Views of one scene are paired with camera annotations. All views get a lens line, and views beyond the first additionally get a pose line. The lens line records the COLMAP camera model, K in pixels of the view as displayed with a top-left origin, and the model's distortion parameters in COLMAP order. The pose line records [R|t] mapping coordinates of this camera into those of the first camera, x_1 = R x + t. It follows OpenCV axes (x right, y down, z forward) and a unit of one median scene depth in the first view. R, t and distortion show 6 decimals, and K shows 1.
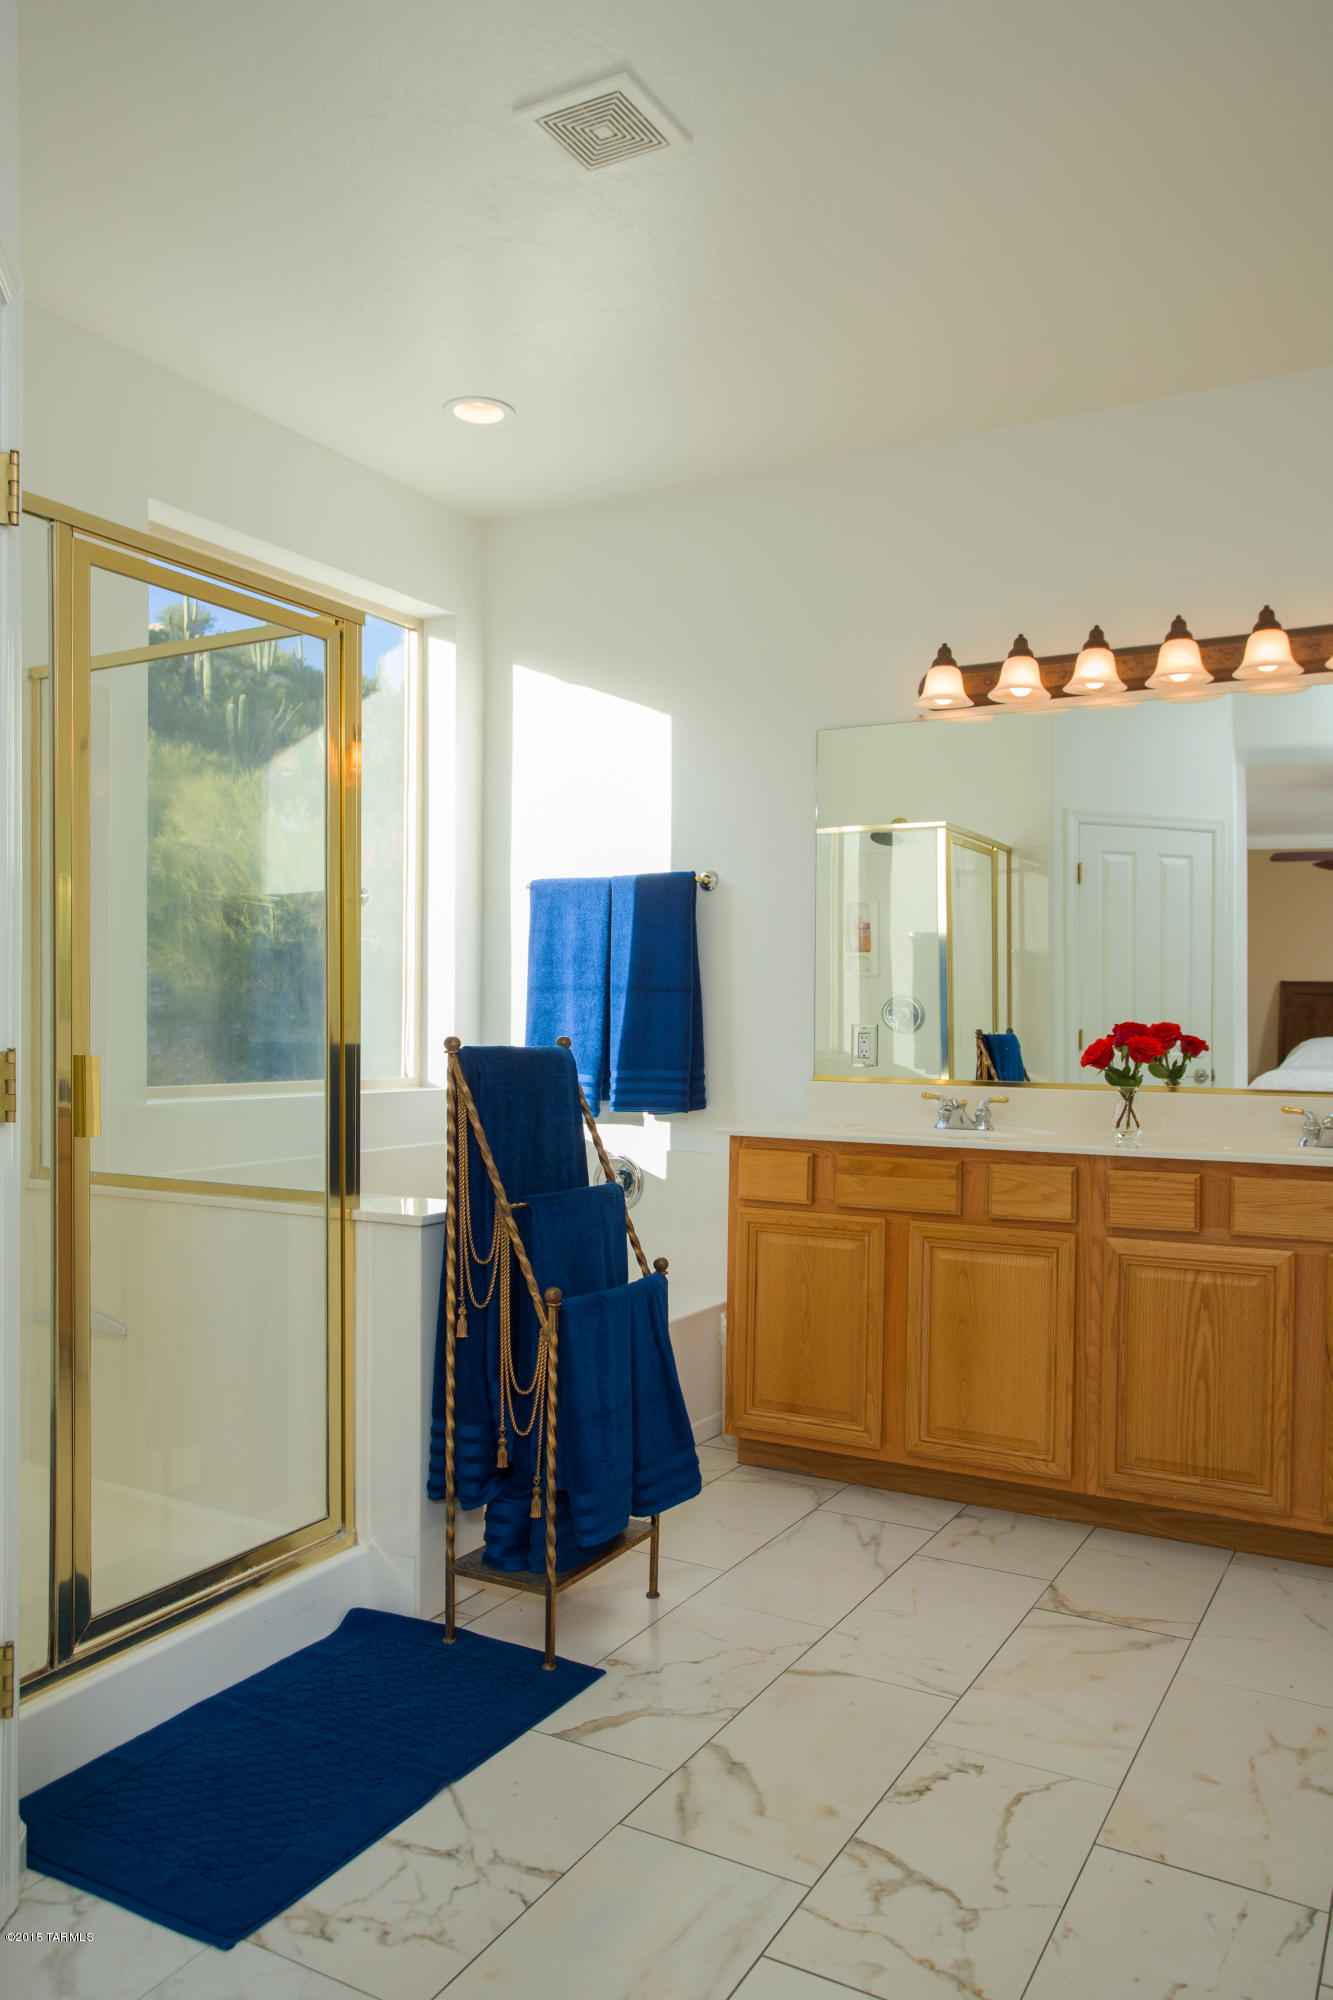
lens RADIAL K [[1453.1, 0, 666.5], [0, 1453.1, 1000.0], [0, 0, 1]] dist [-0.000814, -0.000131]
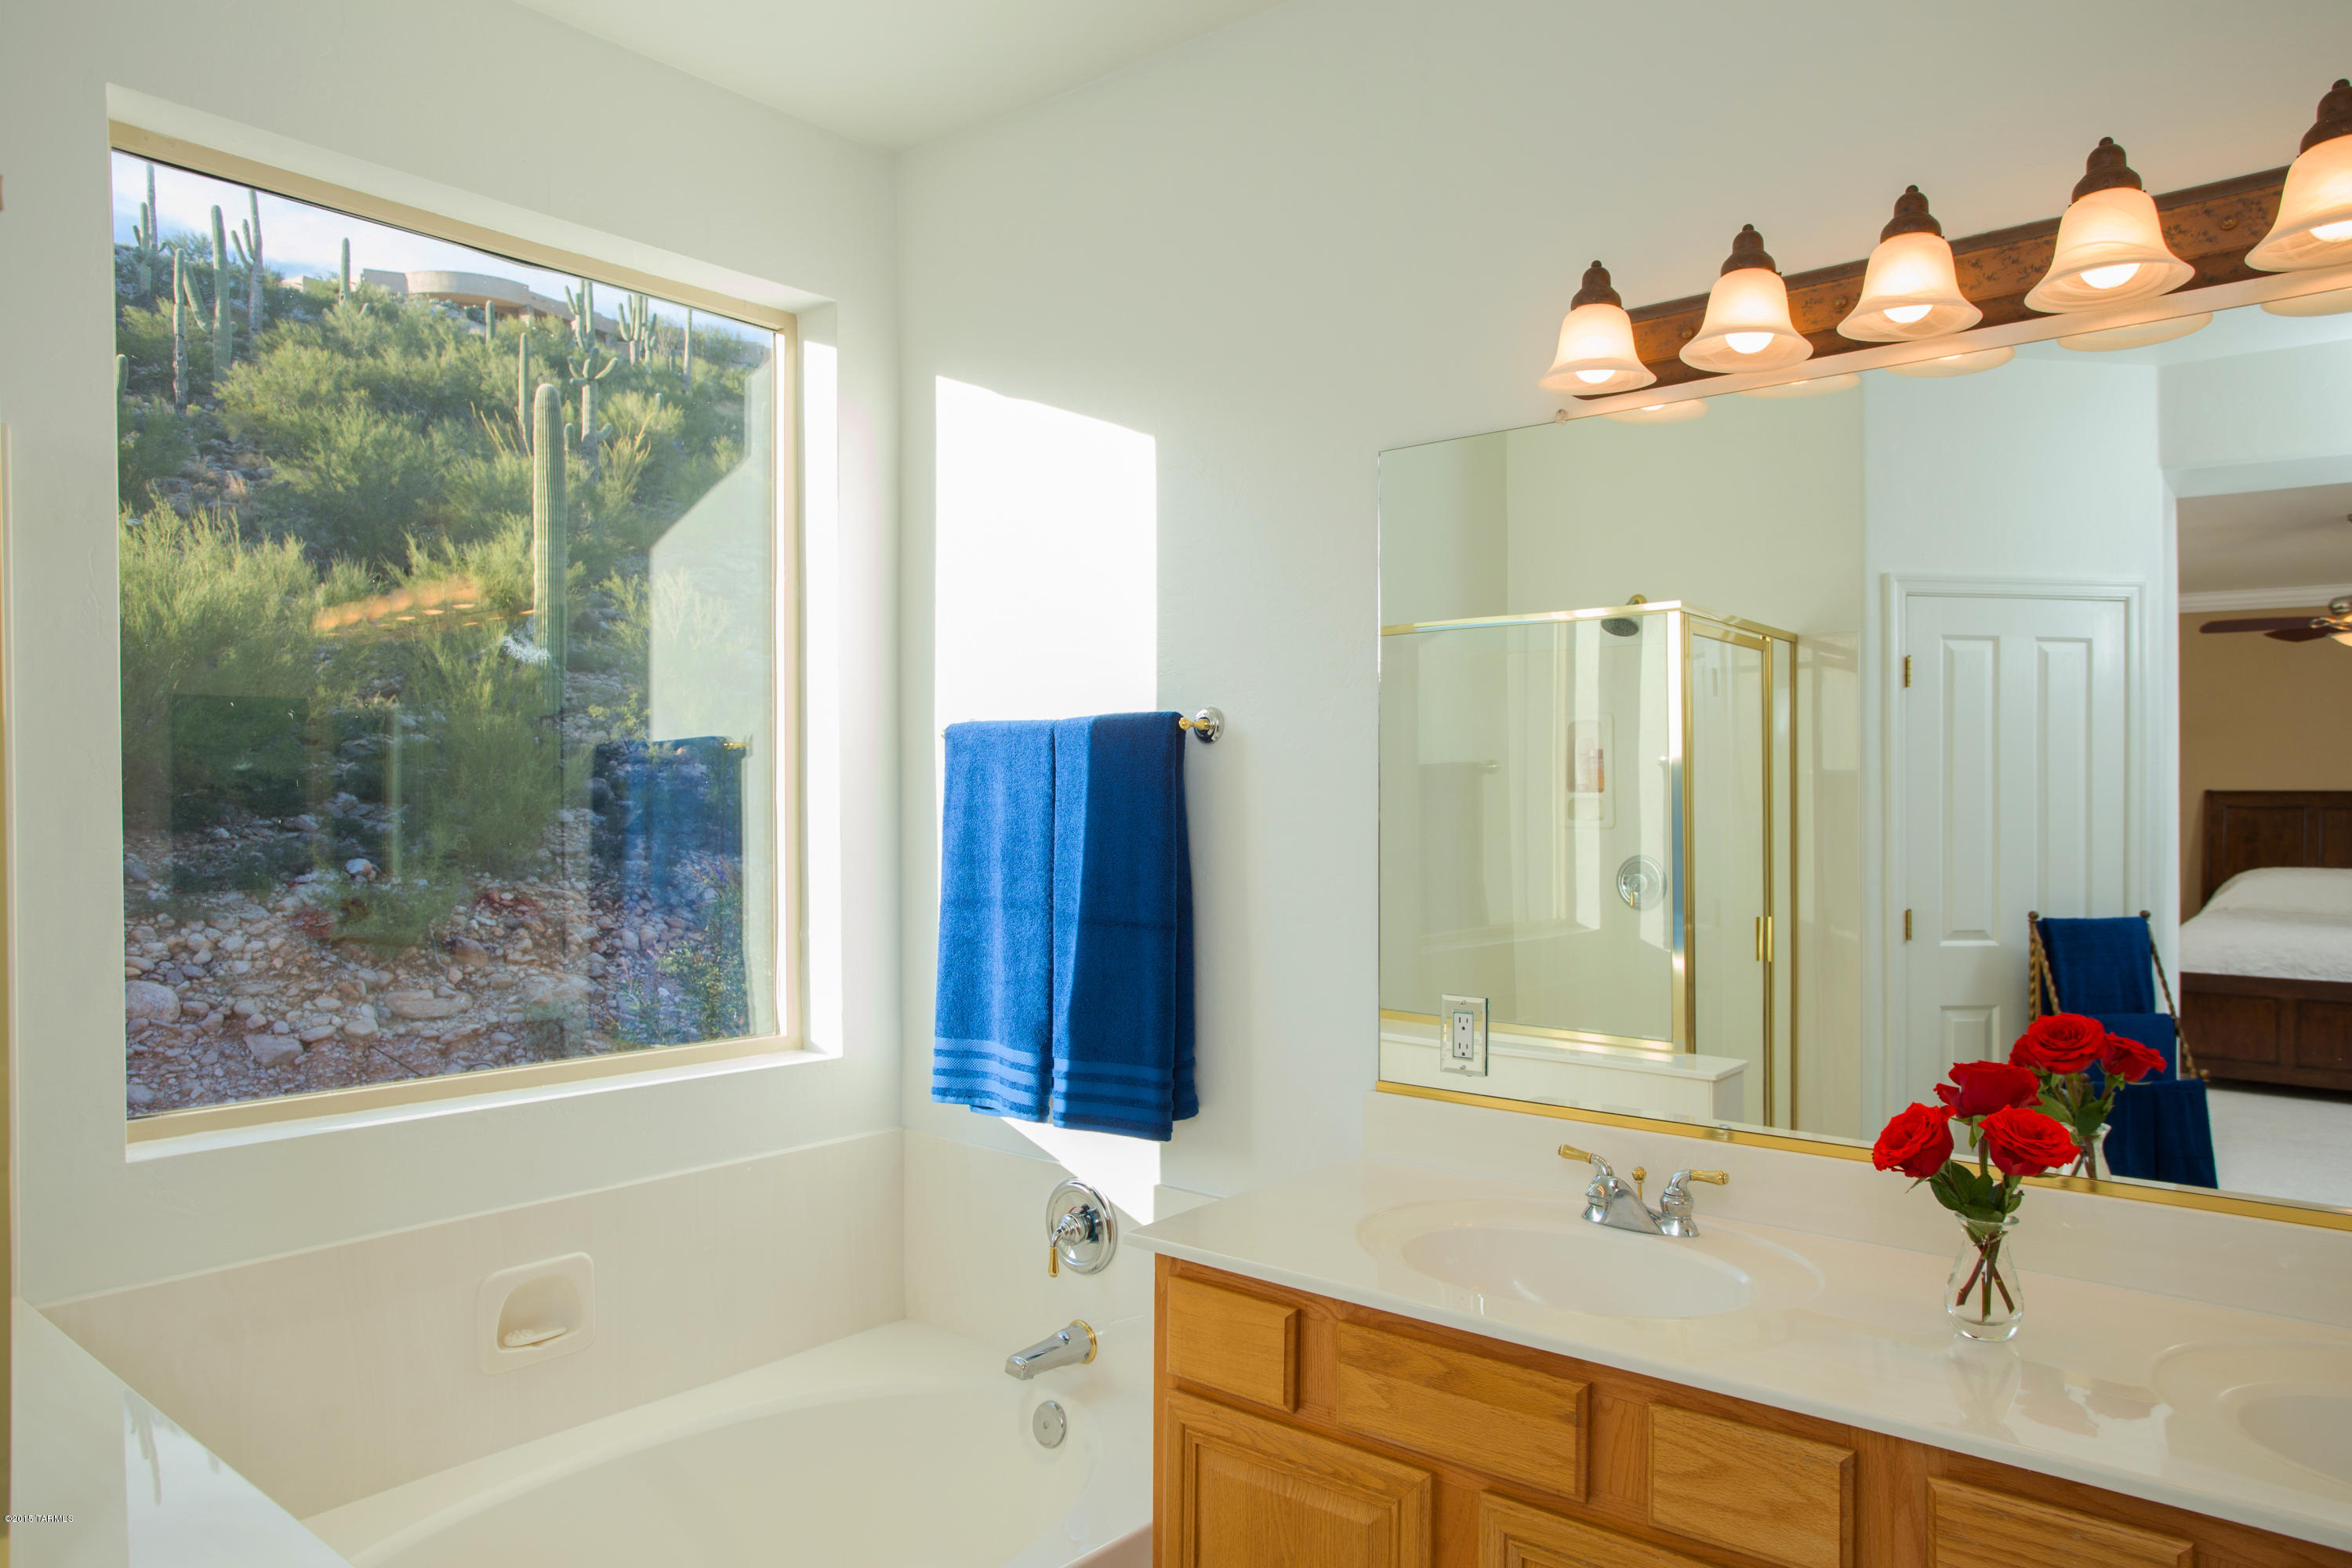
lens RADIAL K [[1544.5, 0, 1180.5], [0, 1544.5, 820.0], [0, 0, 1]] dist [-0.021057, 0.001997]
pose [[0.984152, -0.007527, -0.177165, 0.151466], [0.011093, 0.999755, 0.019148, -0.067347], [0.176977, -0.020809, 0.983995, 0.473751]]
